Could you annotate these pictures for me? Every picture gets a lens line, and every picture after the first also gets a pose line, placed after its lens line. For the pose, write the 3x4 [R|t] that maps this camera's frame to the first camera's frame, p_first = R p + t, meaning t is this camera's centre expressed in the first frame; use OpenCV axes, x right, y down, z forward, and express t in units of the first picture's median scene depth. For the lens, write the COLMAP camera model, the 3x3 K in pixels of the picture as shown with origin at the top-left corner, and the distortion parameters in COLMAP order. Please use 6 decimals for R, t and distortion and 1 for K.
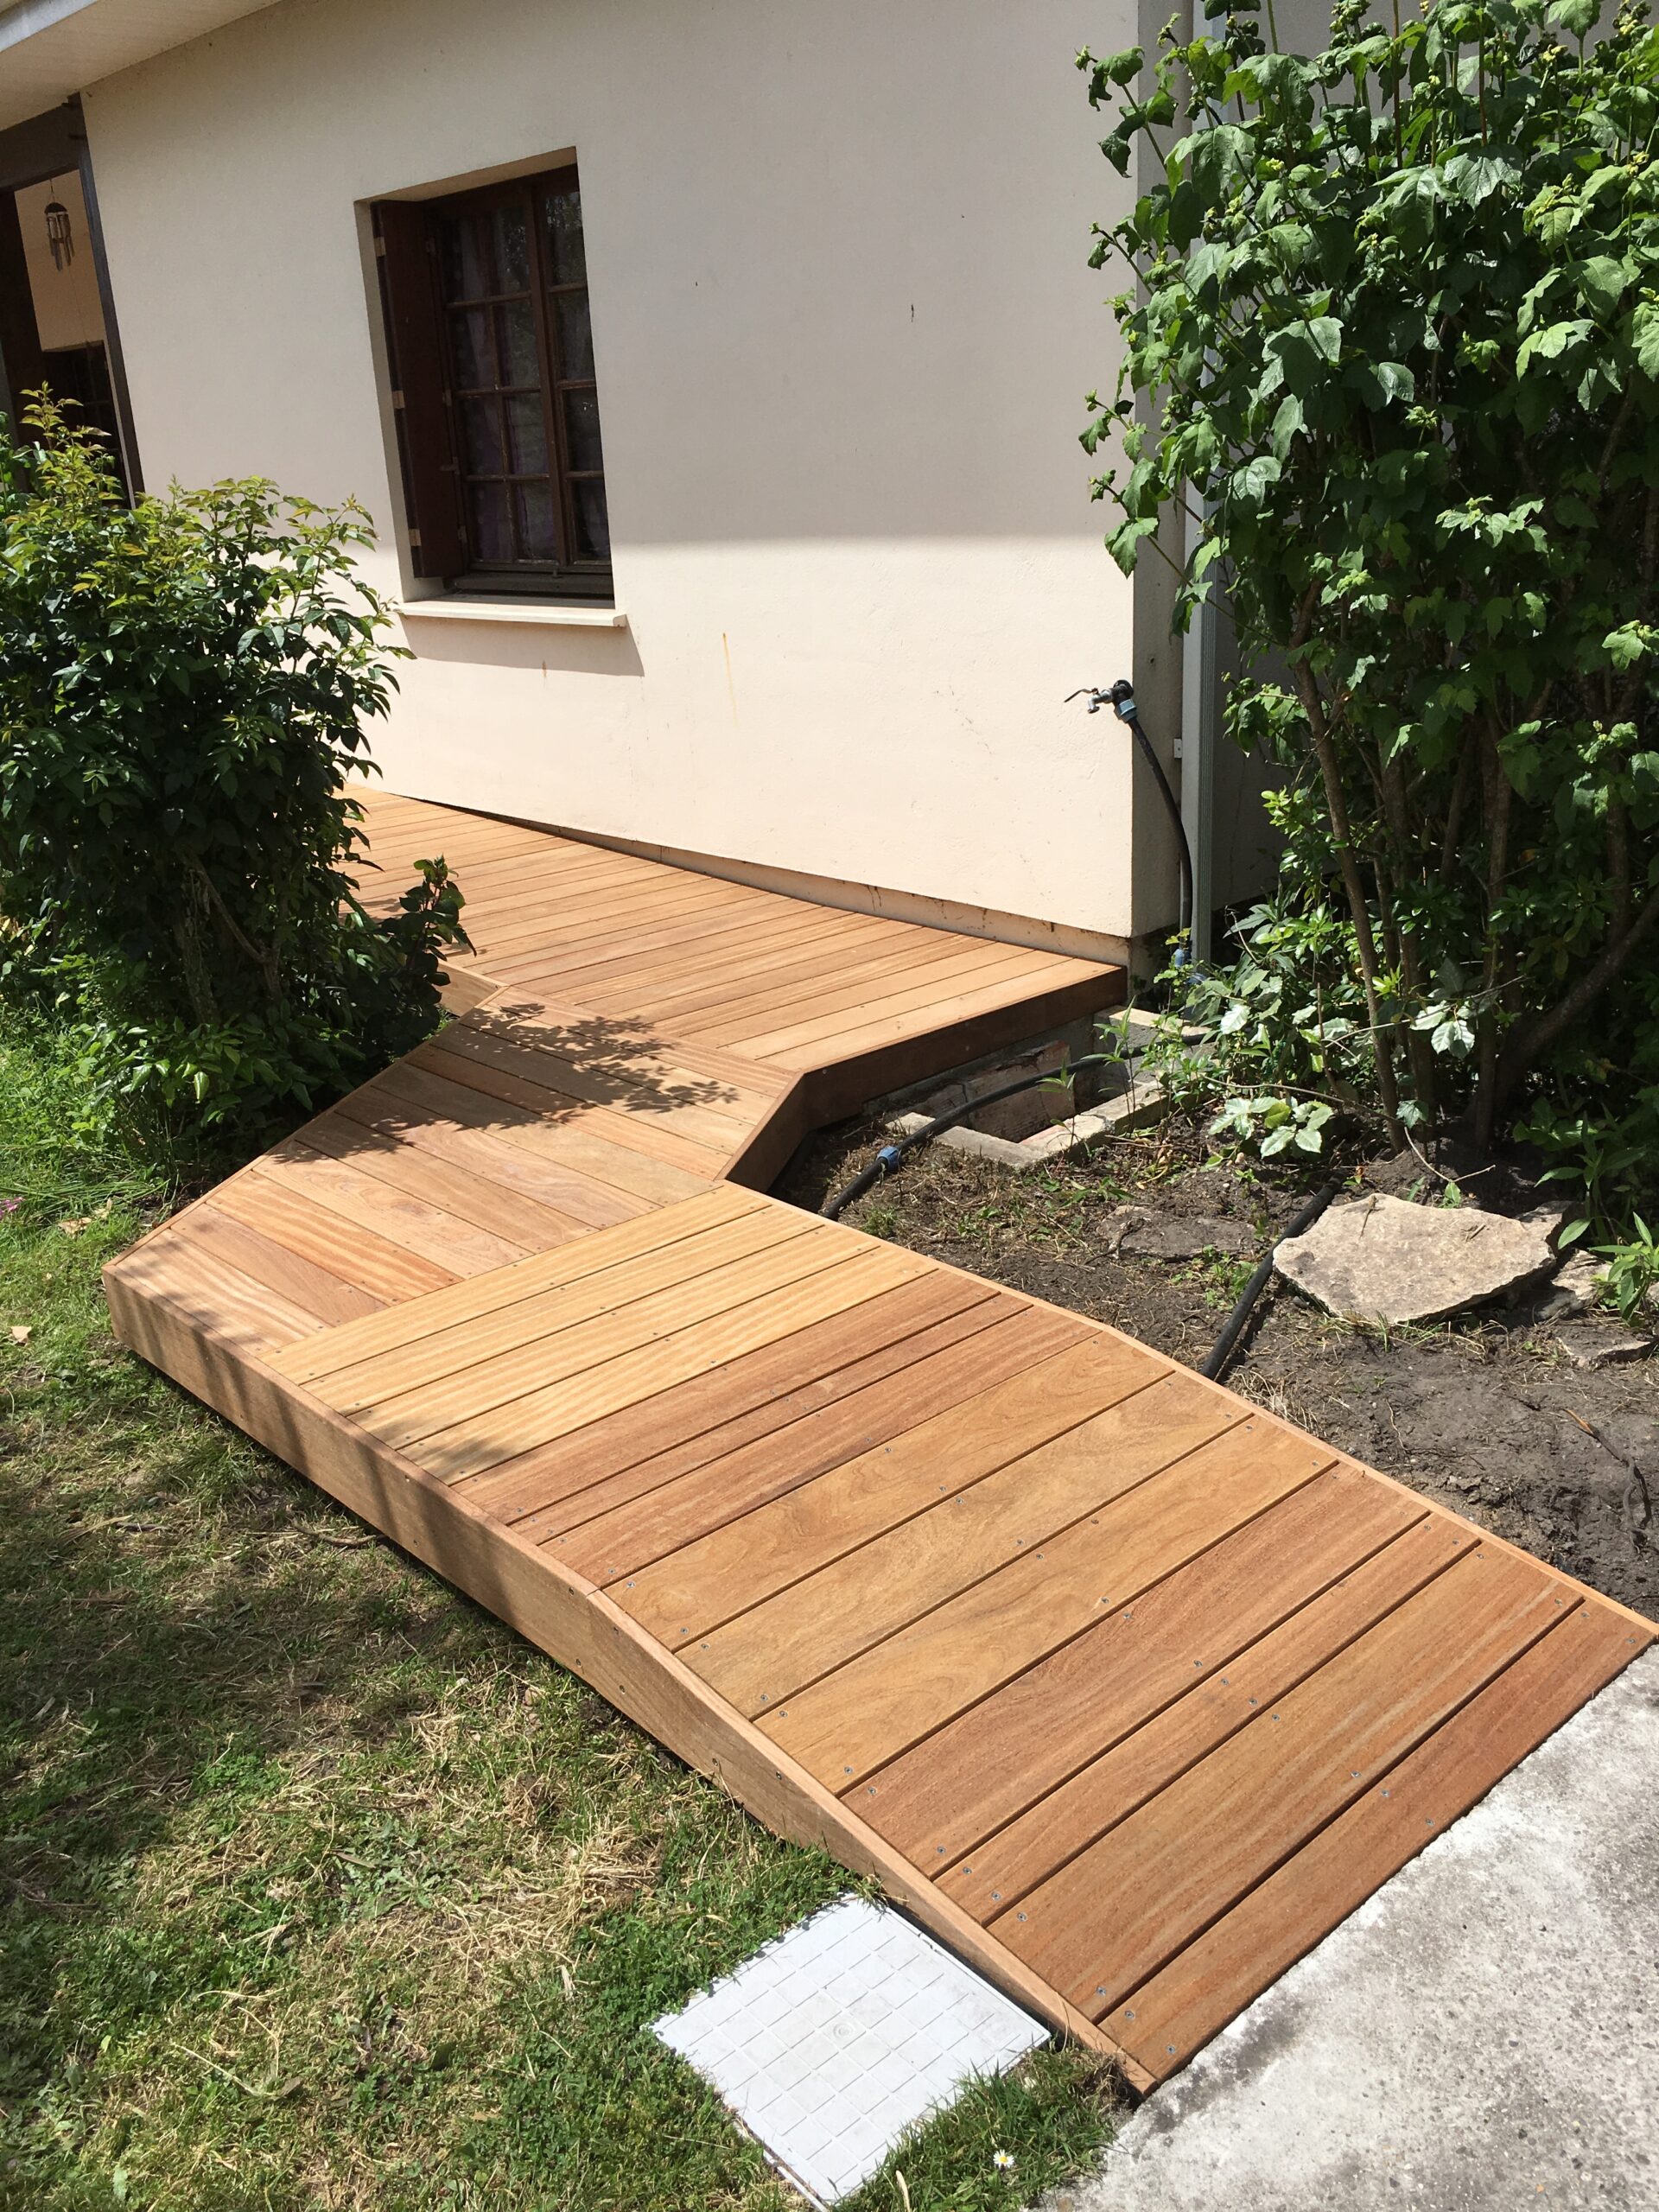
lens RADIAL K [[1884.6, 0, 829.5], [0, 1884.6, 1106.0], [0, 0, 1]] dist [0.054197, -0.011354]
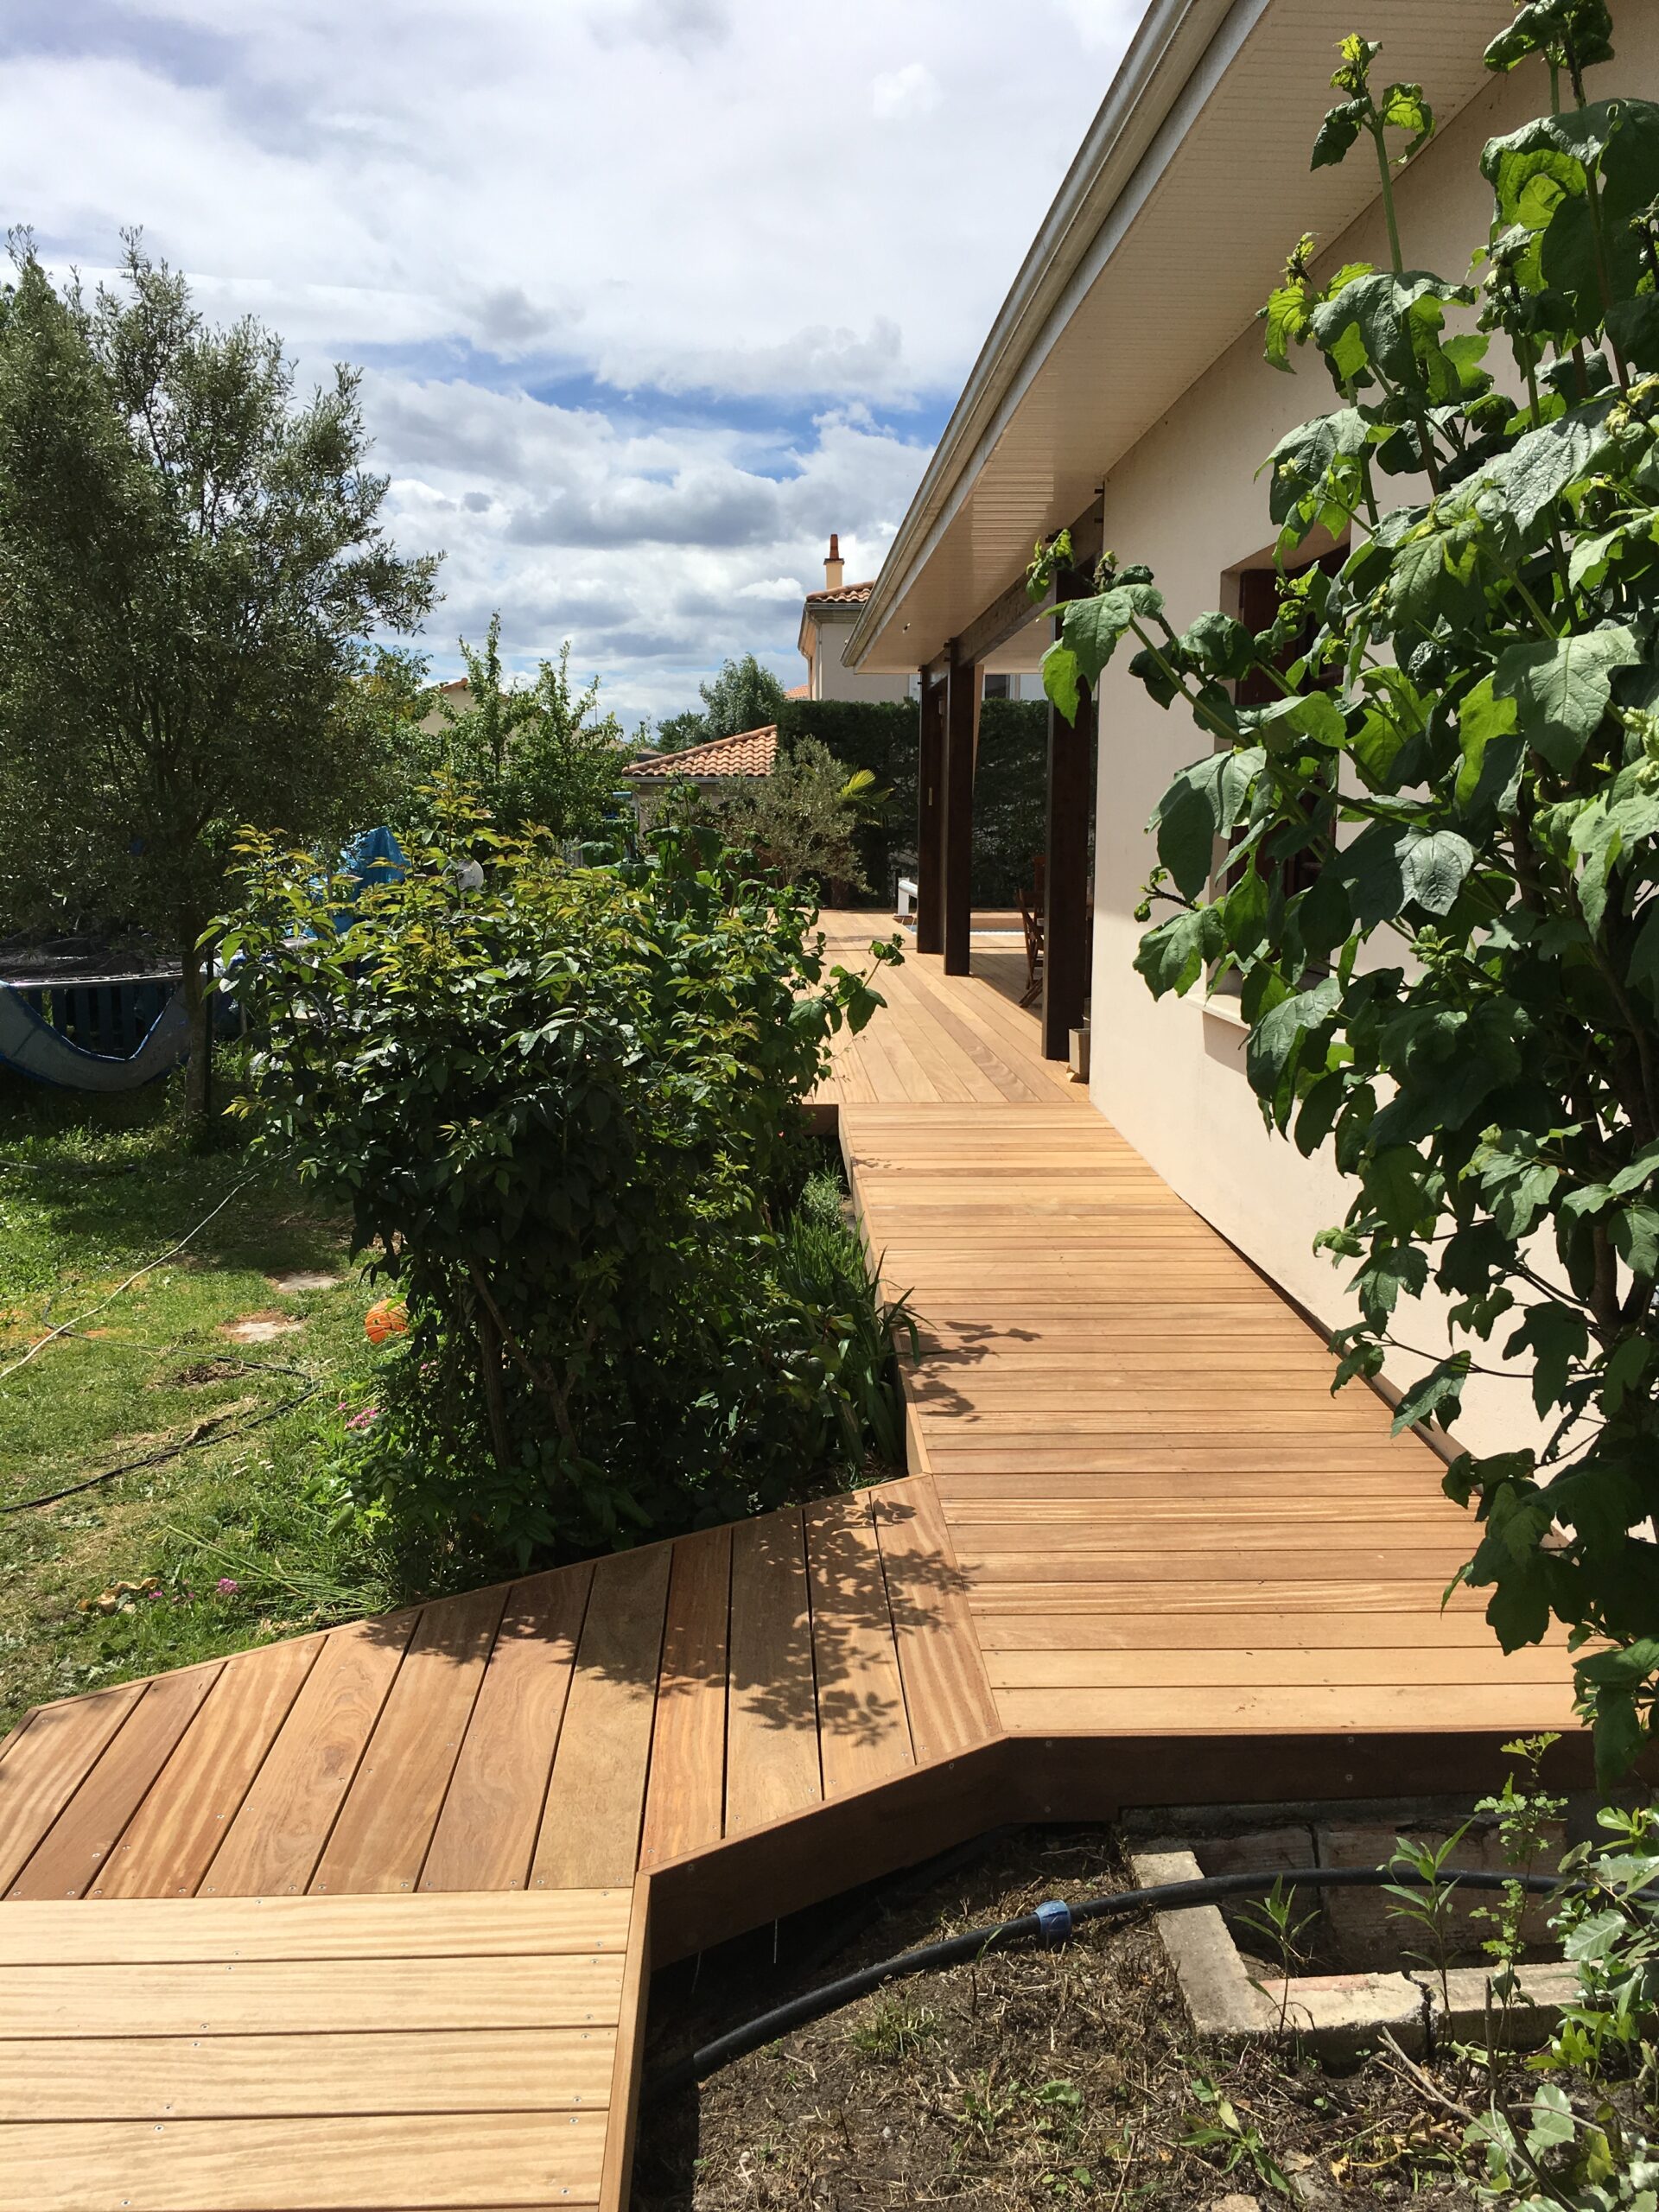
lens RADIAL K [[1884.6, 0, 829.5], [0, 1884.6, 1106.0], [0, 0, 1]] dist [0.054197, -0.011354]
pose [[0.760337, 0.143613, -0.633453, 0.341880], [-0.249135, 0.965140, -0.080226, -0.167496], [0.599850, 0.218814, 0.769611, 0.383874]]
